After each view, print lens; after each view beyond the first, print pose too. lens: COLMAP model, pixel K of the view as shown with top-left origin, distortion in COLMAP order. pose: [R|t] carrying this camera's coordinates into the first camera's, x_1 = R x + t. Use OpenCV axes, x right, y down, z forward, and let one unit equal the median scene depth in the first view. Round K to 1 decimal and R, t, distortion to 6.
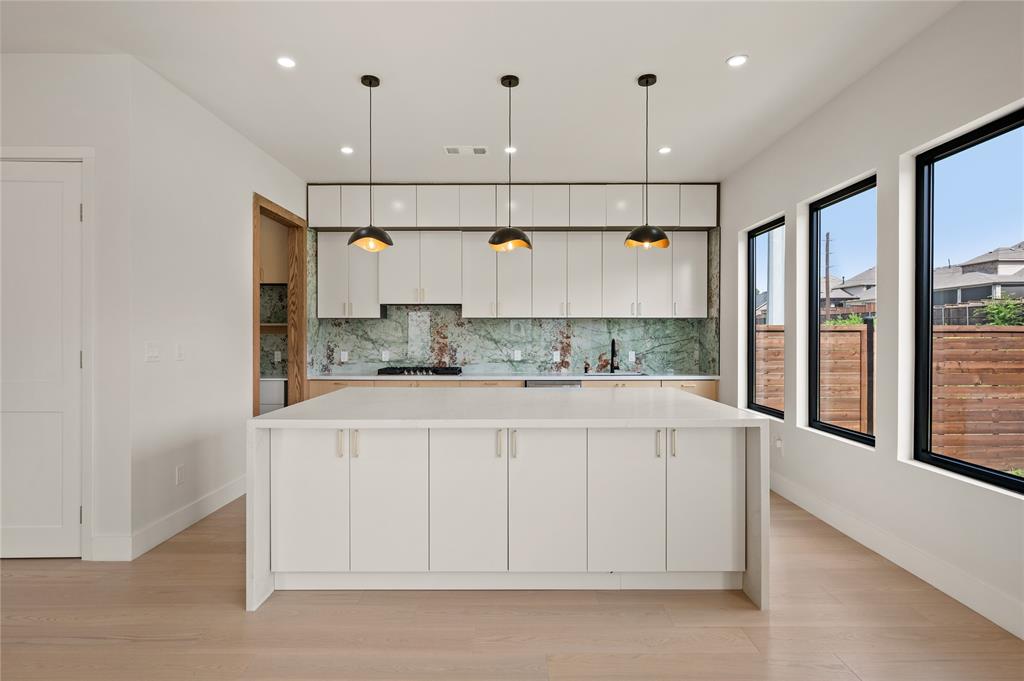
lens RADIAL K [[510.0, 0, 511.6], [0, 510.0, 338.9], [0, 0, 1]] dist [-0.001420, -0.001790]
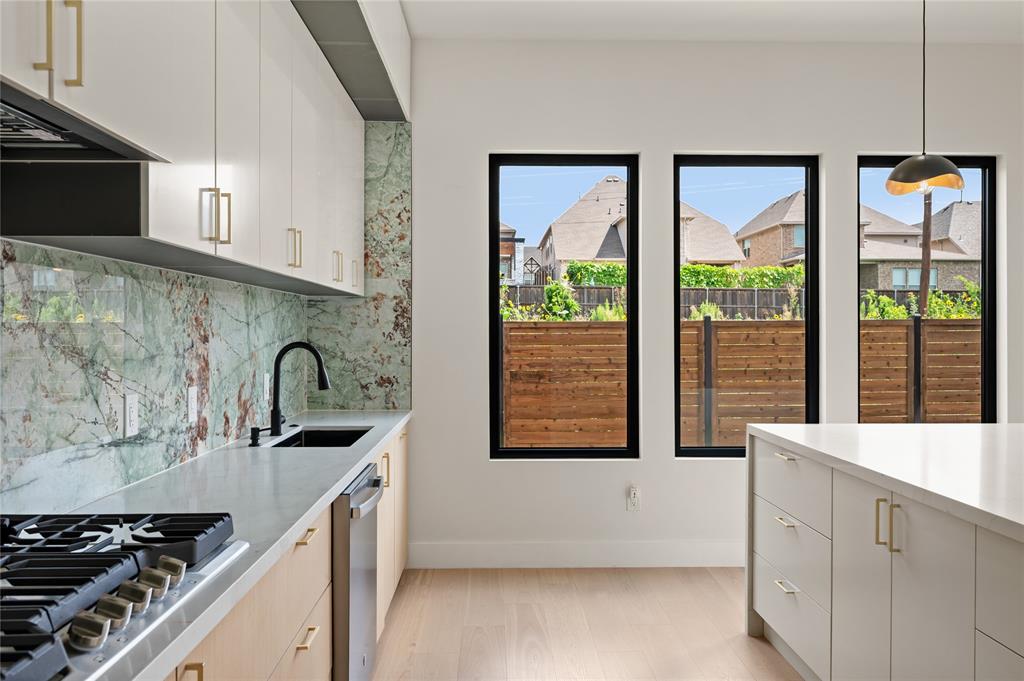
lens RADIAL K [[807.5, 0, 513.8], [0, 807.5, 329.5], [0, 0, 1]] dist [-0.000603, -0.000479]
pose [[-0.032675, 0.002939, 0.999462, -0.383165], [0.003648, 0.999989, -0.002822, -0.006365], [-0.999459, 0.003554, -0.032685, 0.851374]]
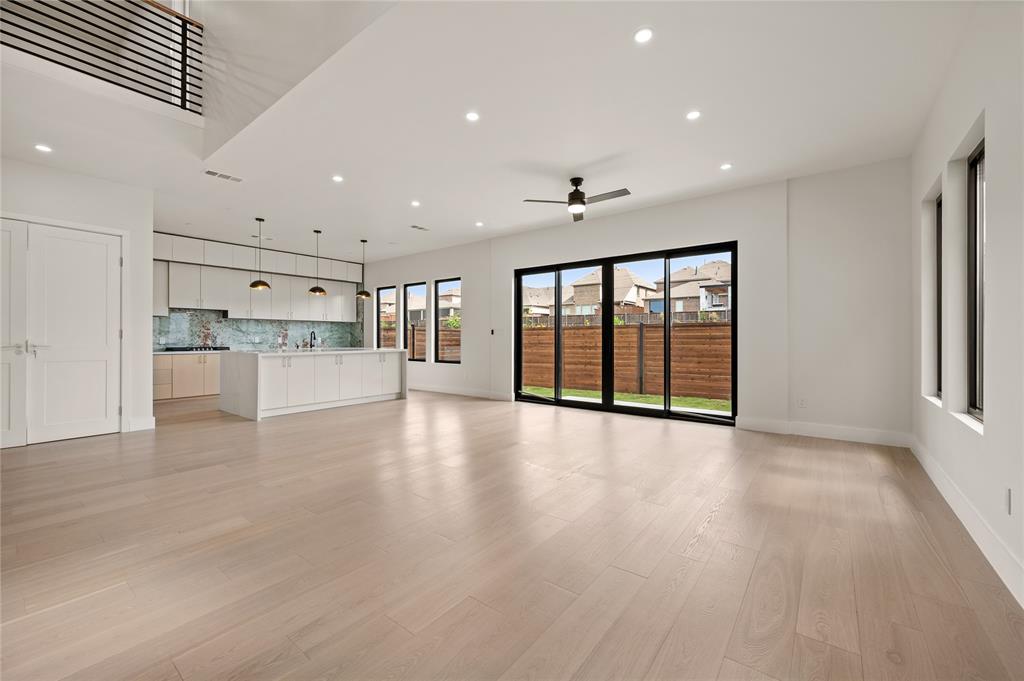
lens RADIAL K [[410.5, 0, 516.4], [0, 410.5, 338.6], [0, 0, 1]] dist [-0.000578, 0.000112]
pose [[0.608126, -0.002100, 0.793838, -0.598775], [0.004207, 0.999991, -0.000577, 0.033553], [-0.793829, 0.003691, 0.608129, -0.631347]]
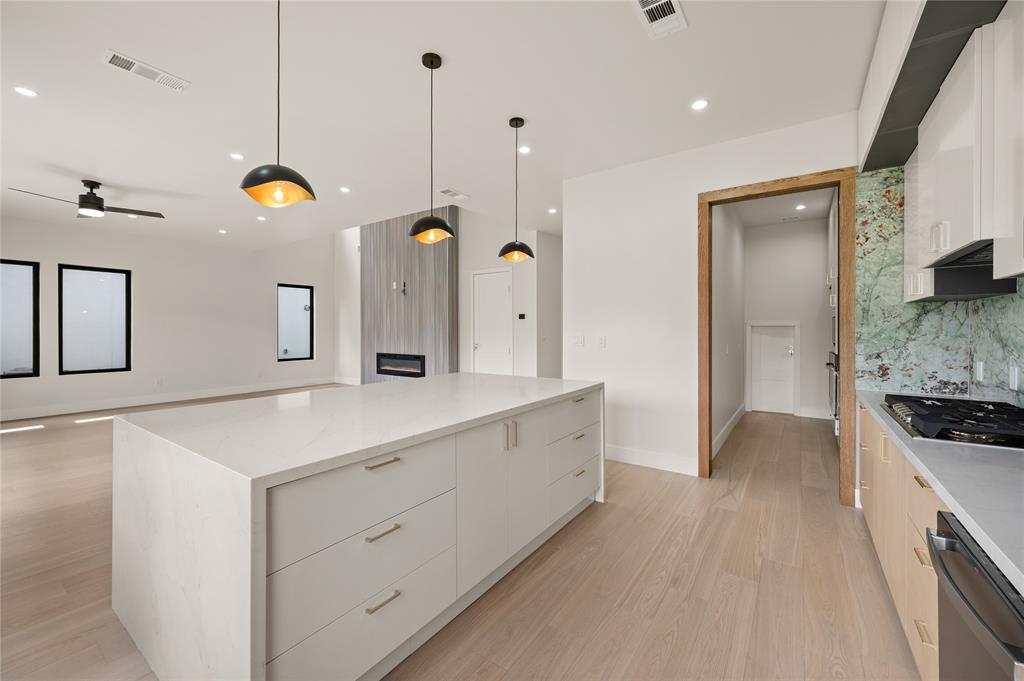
lens RADIAL K [[410.5, 0, 514.5], [0, 410.5, 333.0], [0, 0, 1]] dist [-0.000578, 0.000112]
pose [[-0.578013, 0.005152, -0.816011, 0.289145], [-0.005562, 0.999932, 0.010253, -0.006491], [0.816008, 0.010465, -0.577945, 0.867100]]
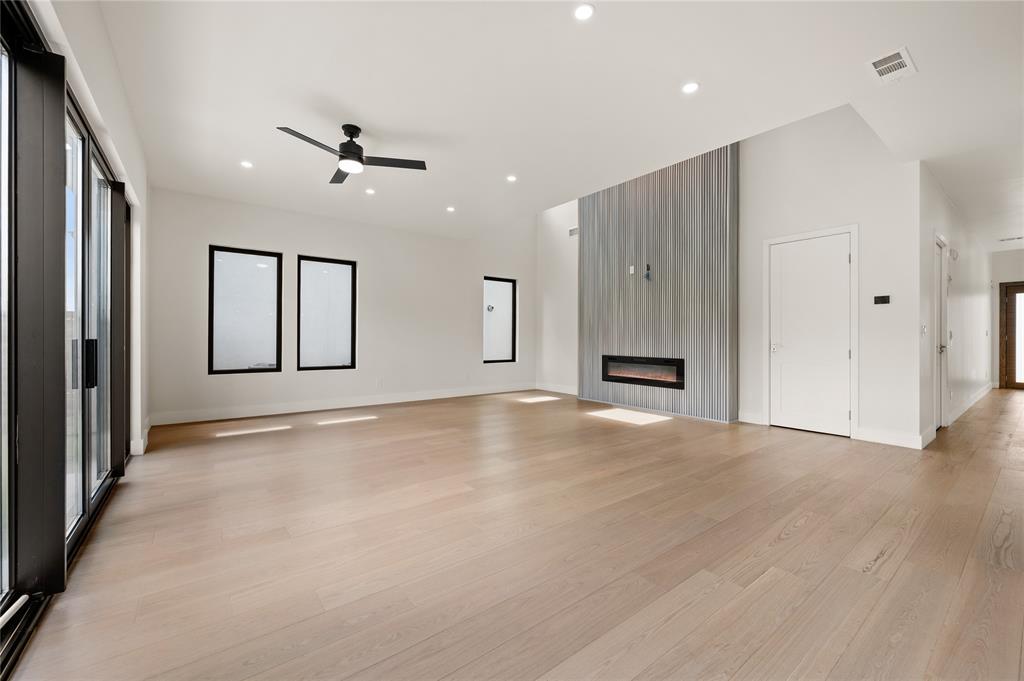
lens RADIAL K [[410.5, 0, 525.4], [0, 410.5, 330.8], [0, 0, 1]] dist [-0.000578, 0.000112]
pose [[-0.784015, -0.015285, -0.620554, 0.289301], [-0.010195, 0.999879, -0.011748, 0.028902], [0.620658, -0.002885, -0.784076, 0.402026]]
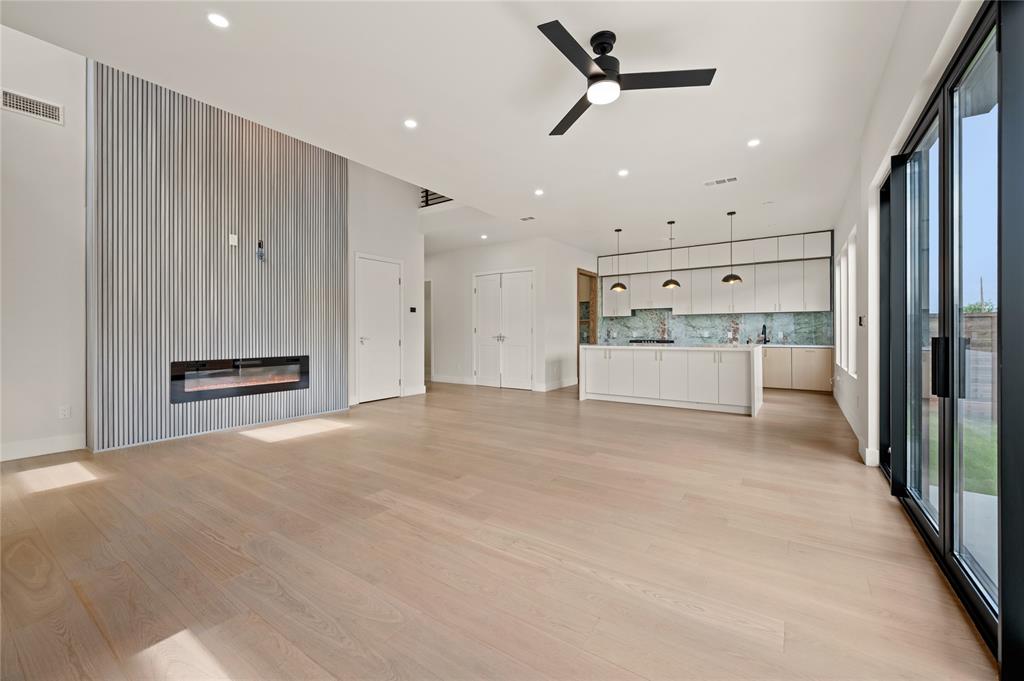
lens RADIAL K [[410.5, 0, 506.4], [0, 410.5, 329.4], [0, 0, 1]] dist [-0.000578, 0.000112]
pose [[0.819929, -0.006013, -0.572434, 0.276757], [-0.000506, 0.999937, -0.011228, 0.032448], [0.572465, 0.009496, 0.819874, -0.651598]]
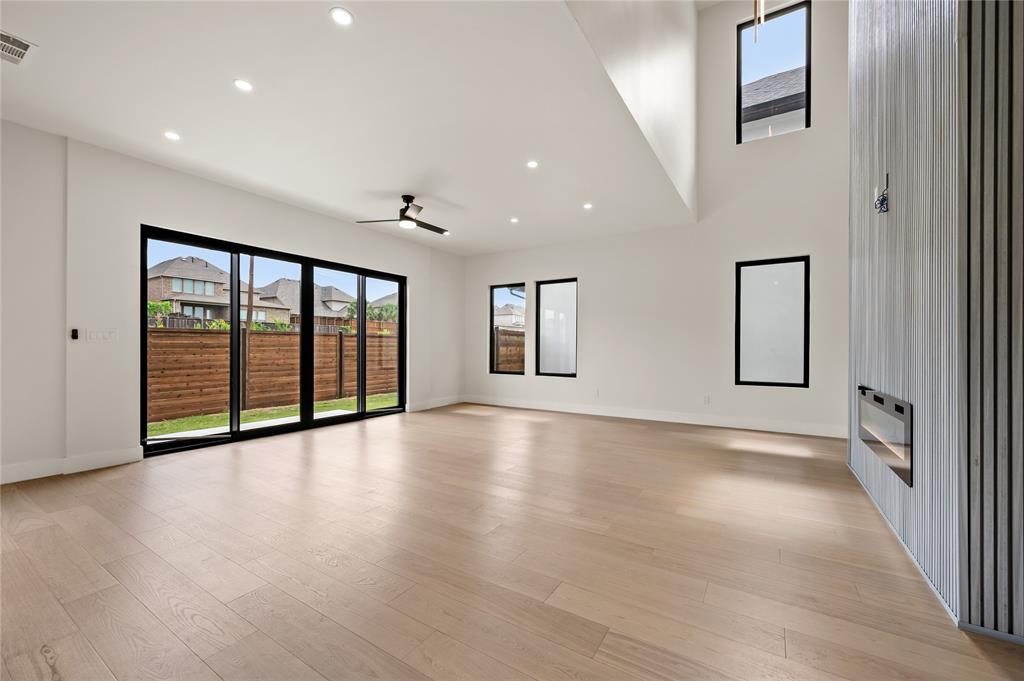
lens RADIAL K [[410.5, 0, 513.1], [0, 410.5, 348.9], [0, 0, 1]] dist [-0.000578, 0.000112]
pose [[-0.848425, -0.004760, 0.529295, -0.519961], [-0.001340, 0.999976, 0.006844, 0.029823], [-0.529314, 0.005097, -0.848410, 0.374727]]
